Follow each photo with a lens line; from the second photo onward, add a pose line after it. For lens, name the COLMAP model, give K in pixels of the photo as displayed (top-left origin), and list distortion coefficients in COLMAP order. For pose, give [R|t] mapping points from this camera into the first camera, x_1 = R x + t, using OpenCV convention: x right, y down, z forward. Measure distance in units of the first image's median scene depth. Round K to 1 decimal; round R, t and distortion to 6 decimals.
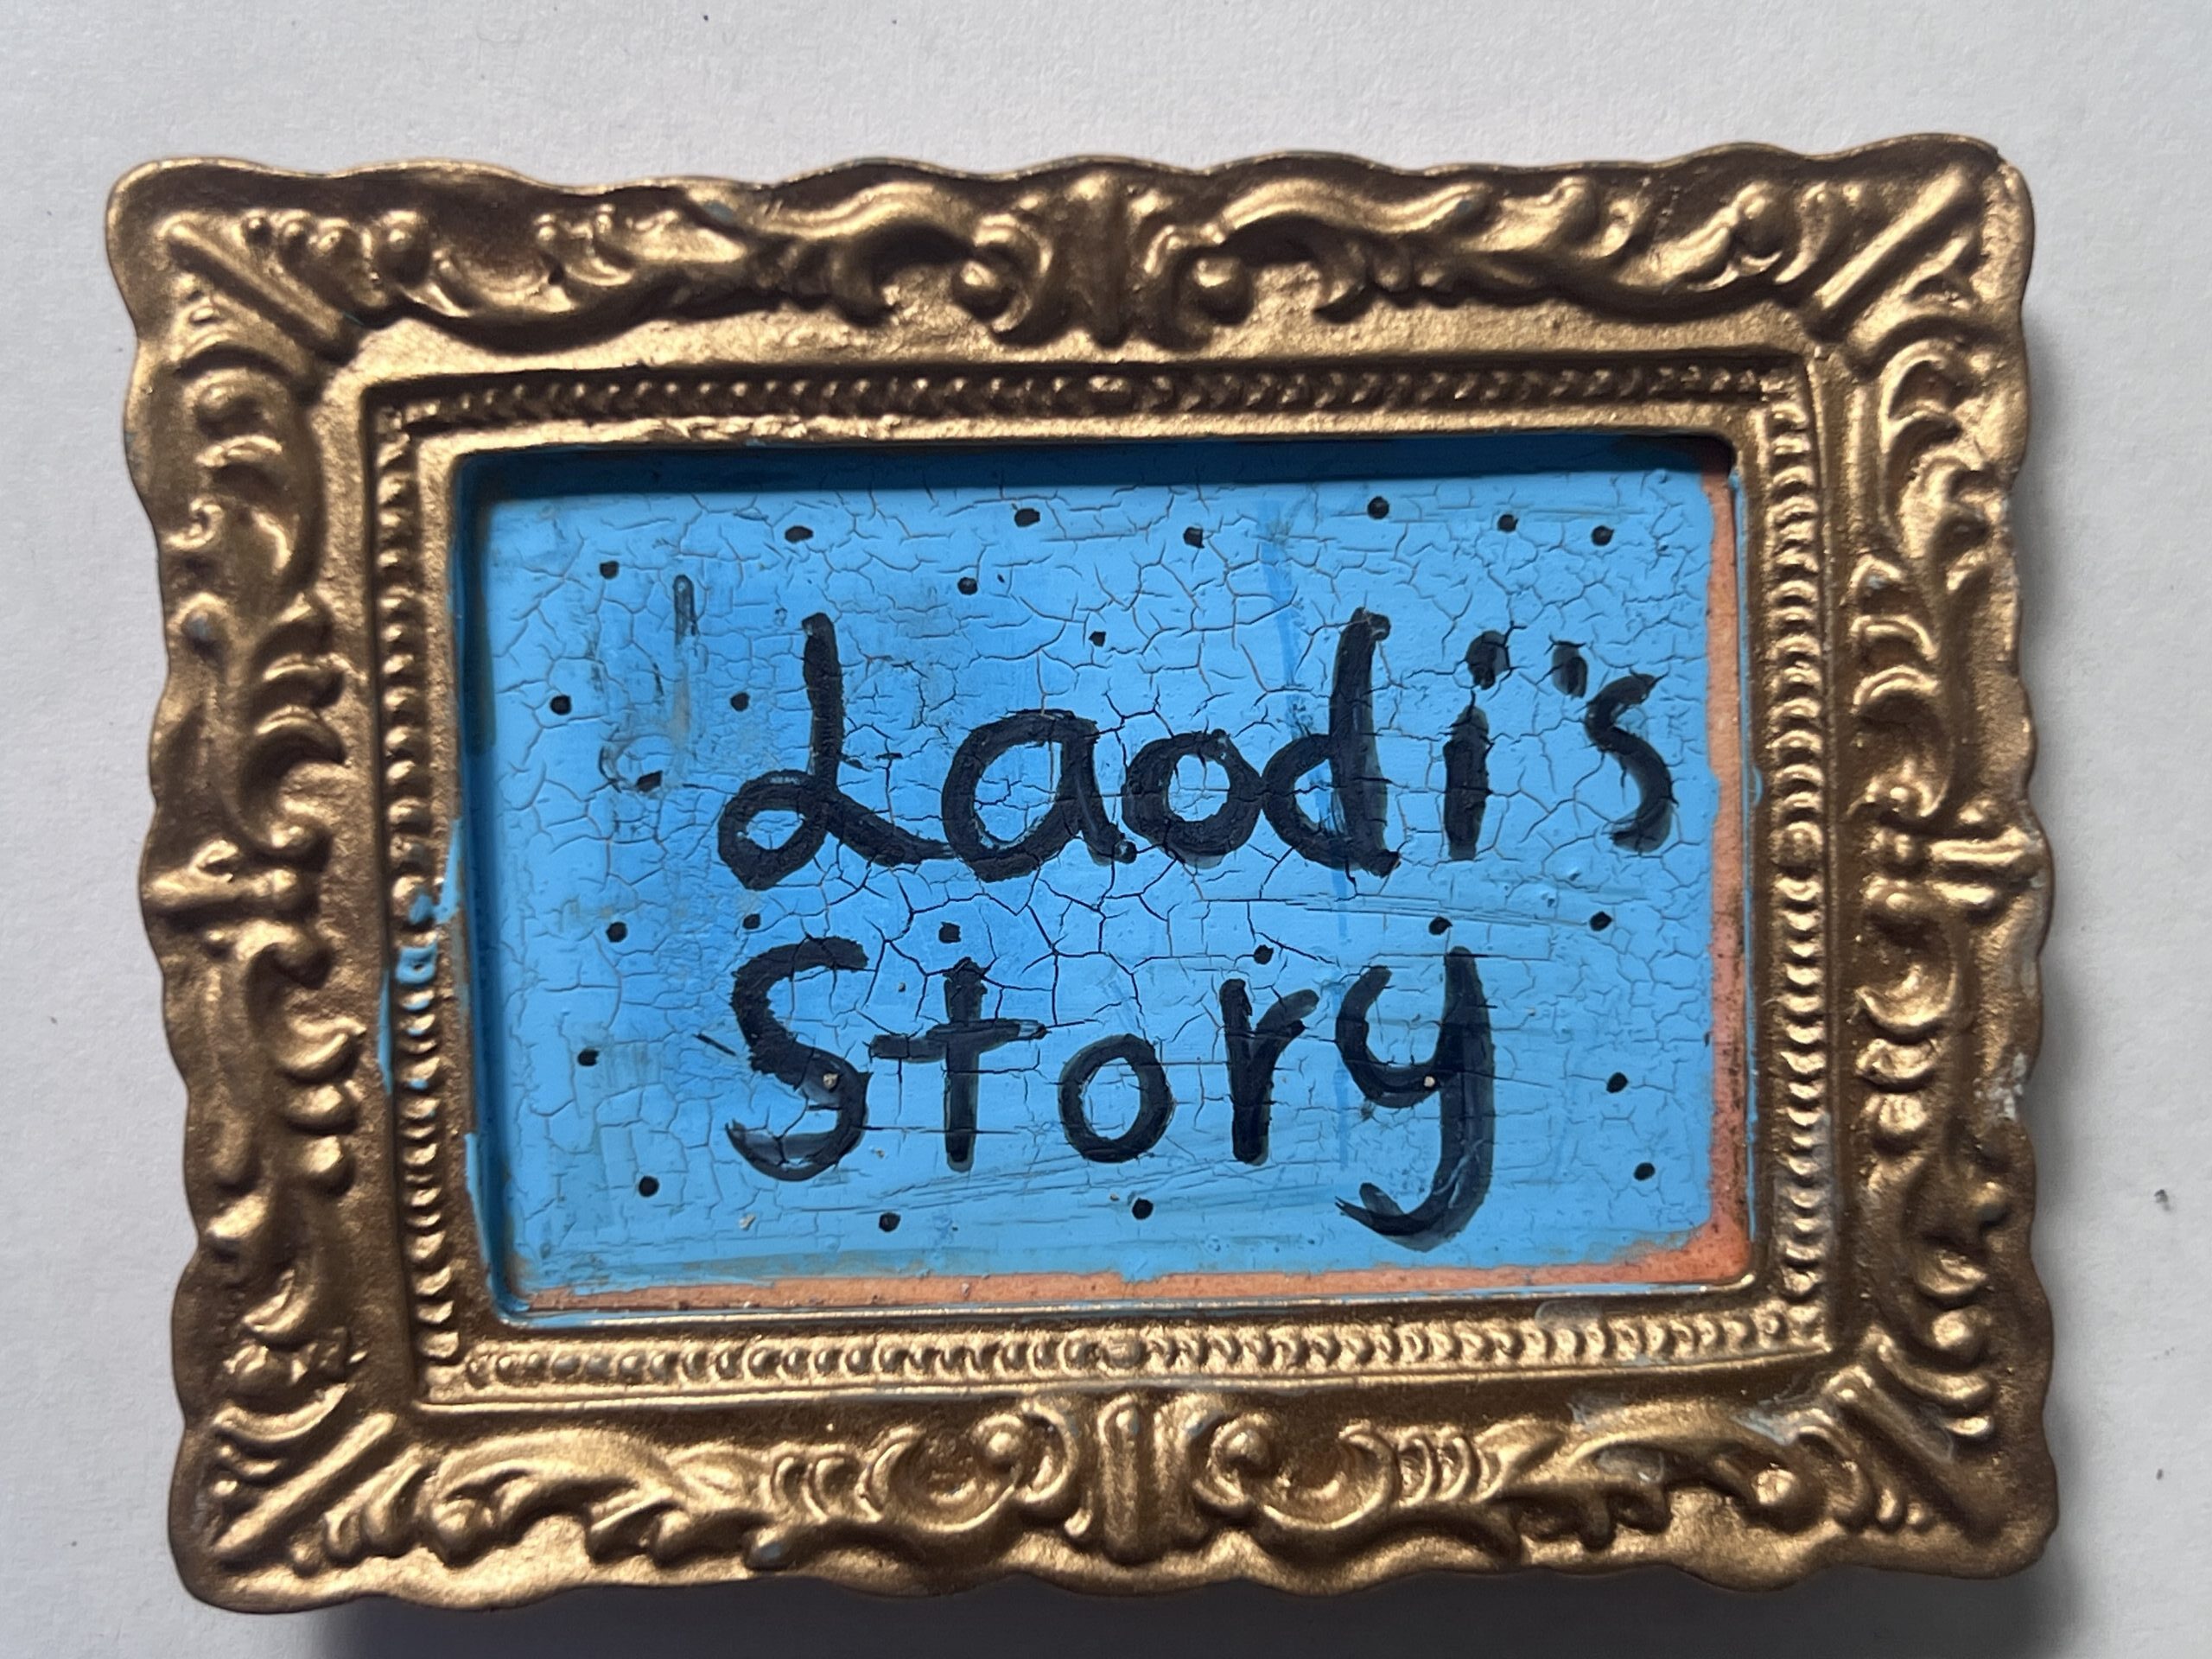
lens RADIAL K [[3253.5, 0, 1165.6], [0, 3253.5, 820.1], [0, 0, 1]] dist [-0.000525, 0.000000]
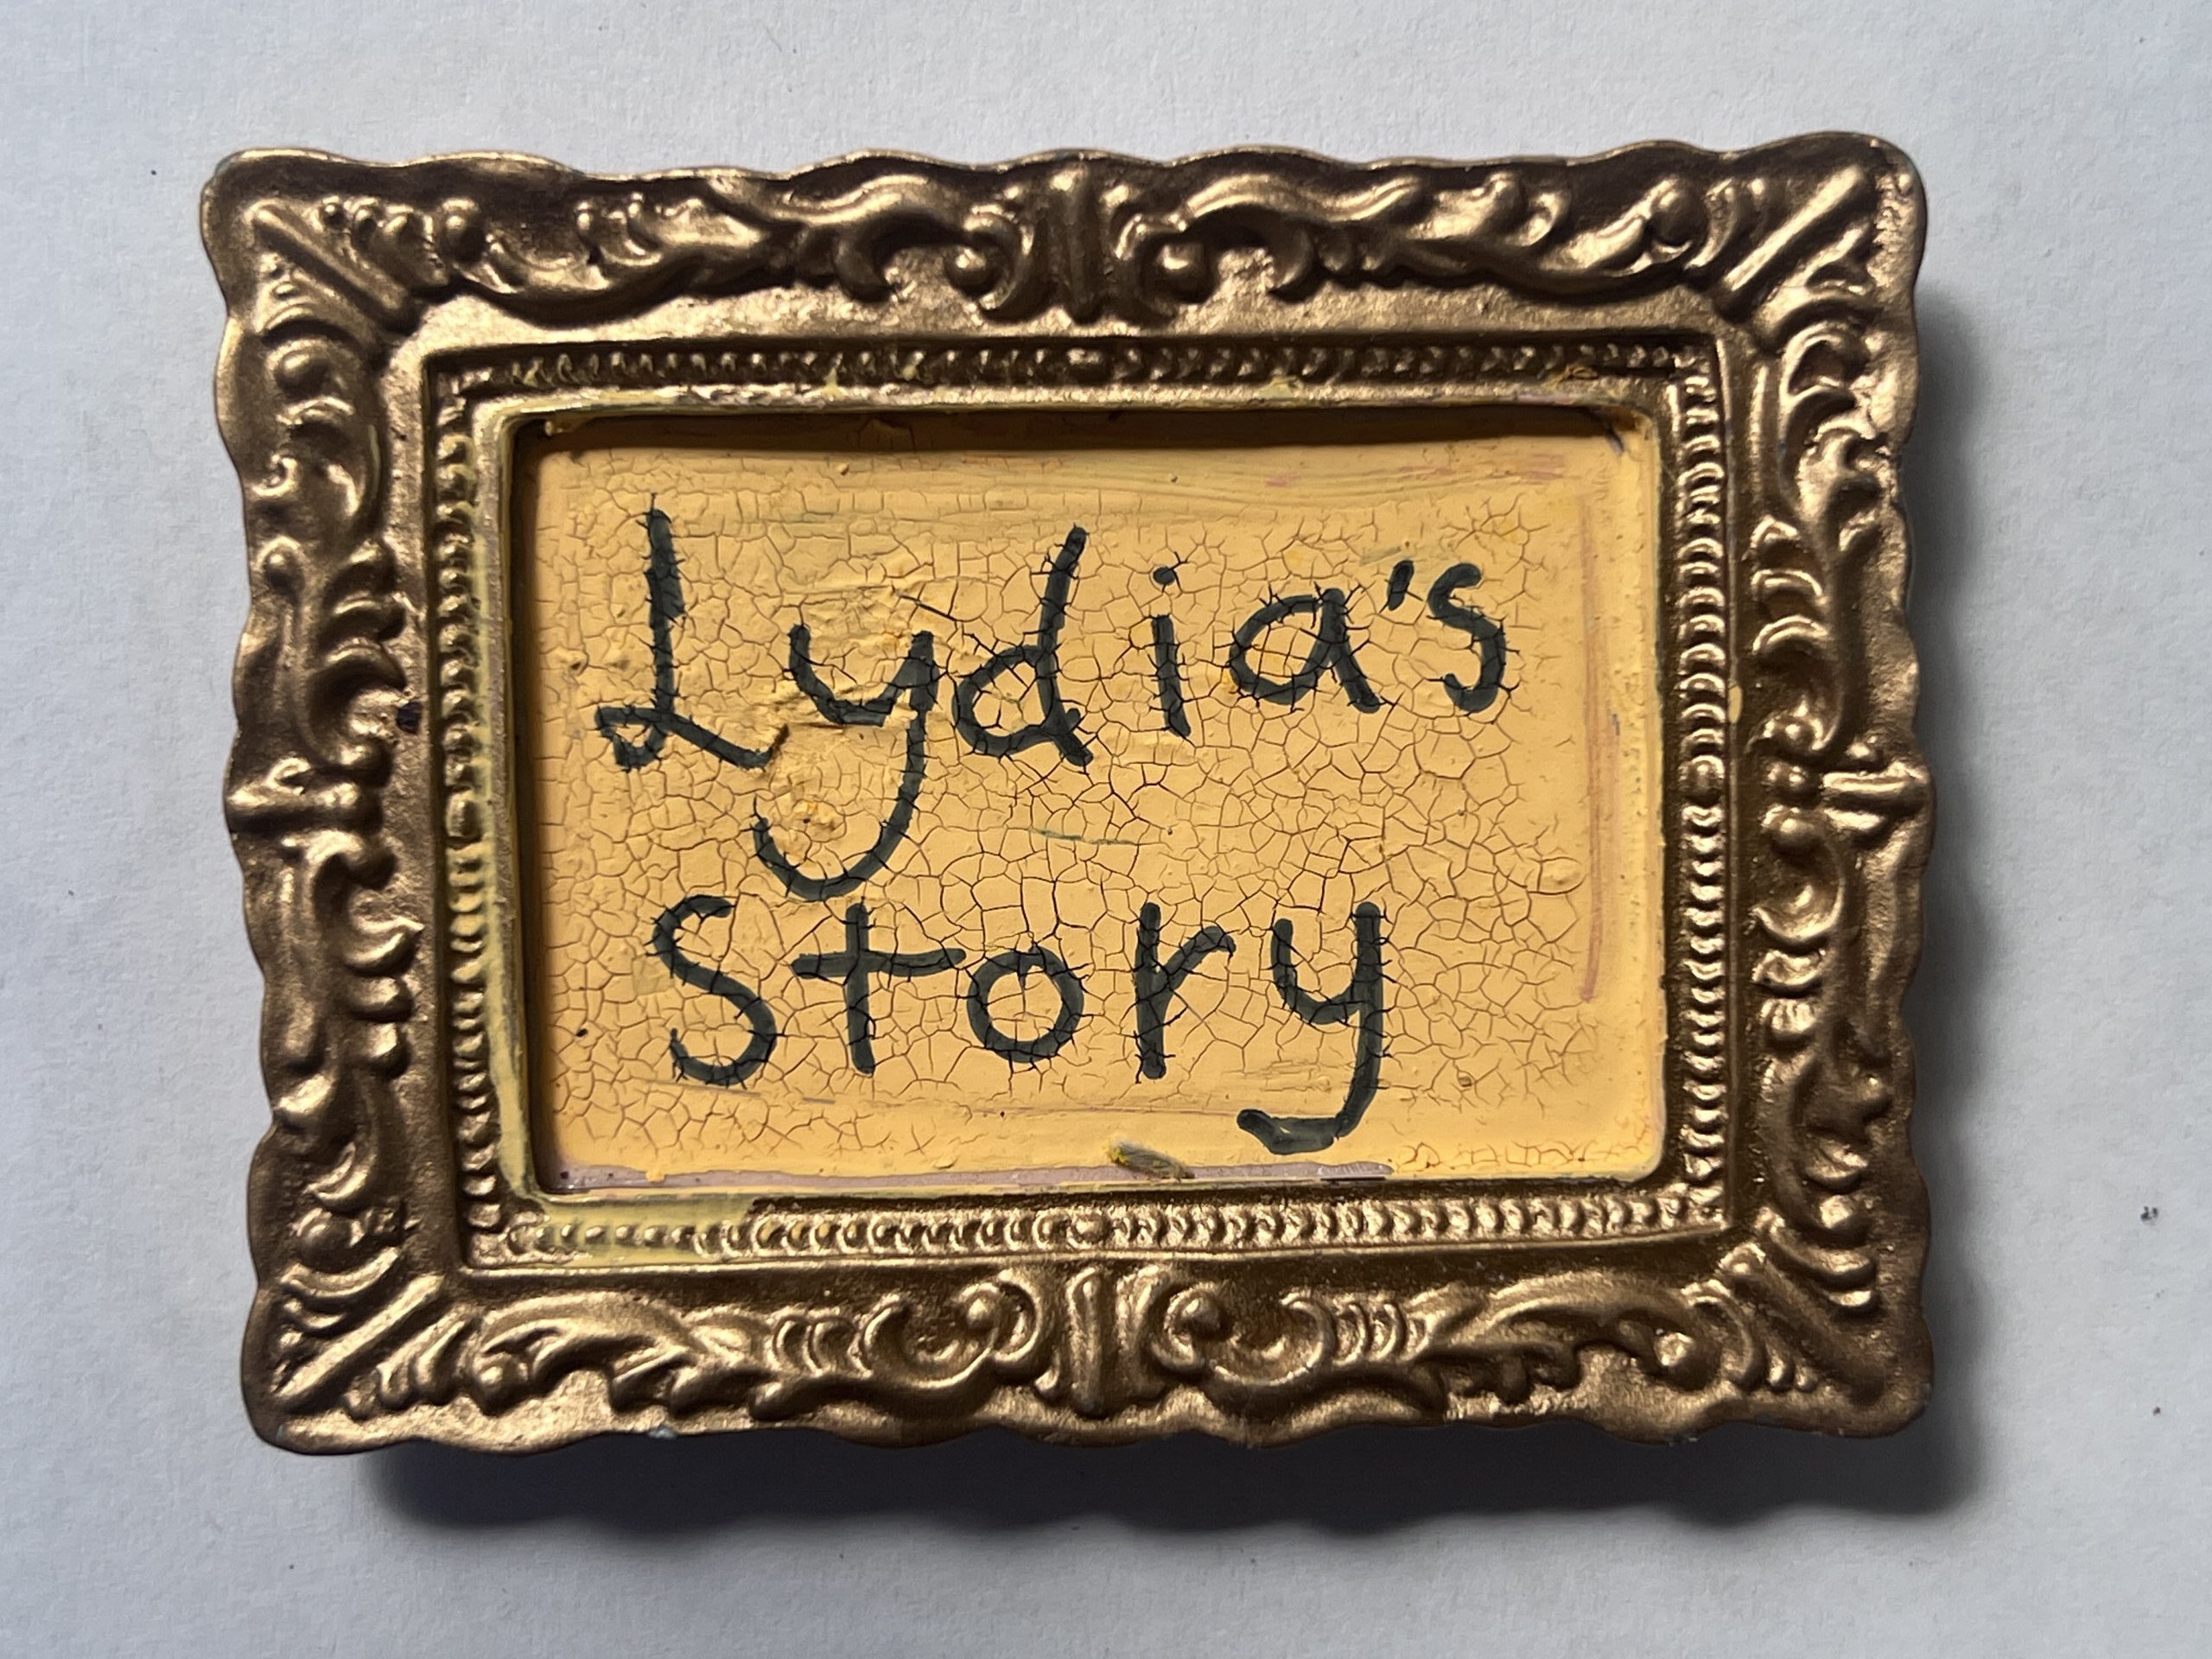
lens RADIAL K [[3253.5, 0, 1100.2], [0, 3253.5, 837.4], [0, 0, 1]] dist [-0.000525, 0.000000]
pose [[0.999973, 0.005935, -0.004303, -0.006150], [-0.005888, 0.999925, 0.010738, 0.018373], [0.004367, -0.010713, 0.999933, -0.115138]]
